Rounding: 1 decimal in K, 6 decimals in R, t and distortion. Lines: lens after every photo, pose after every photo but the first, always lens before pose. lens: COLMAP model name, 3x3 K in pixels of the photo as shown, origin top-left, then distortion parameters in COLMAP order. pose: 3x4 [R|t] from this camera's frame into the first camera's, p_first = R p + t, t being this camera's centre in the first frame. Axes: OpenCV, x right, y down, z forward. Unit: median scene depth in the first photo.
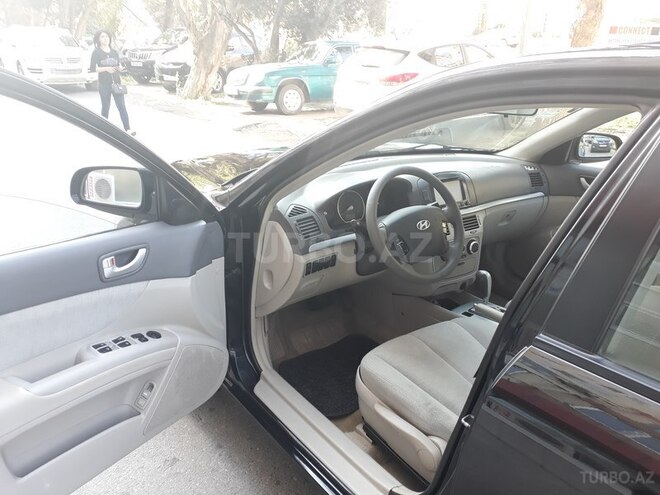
lens RADIAL K [[530.6, 0, 330.0], [0, 530.6, 247.5], [0, 0, 1]] dist [0.035565, -0.002275]
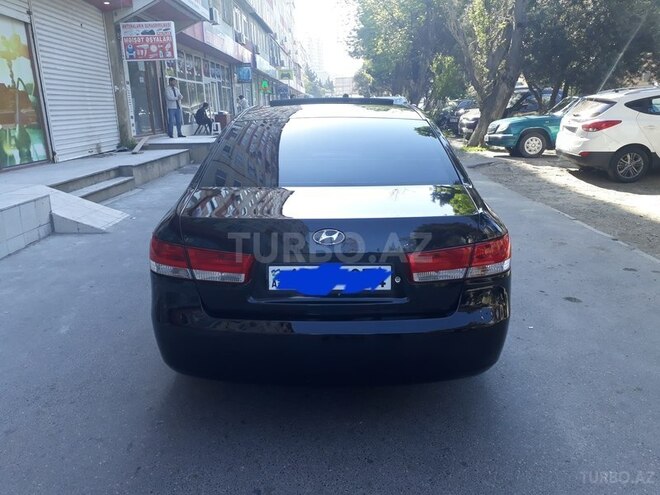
lens RADIAL K [[530.6, 0, 330.0], [0, 530.6, 247.5], [0, 0, 1]] dist [0.035565, -0.002275]
pose [[0.779334, 0.125015, -0.614011, 0.331116], [-0.186842, 0.981682, -0.037275, 0.072958], [0.598104, 0.143773, 0.788417, -0.168801]]
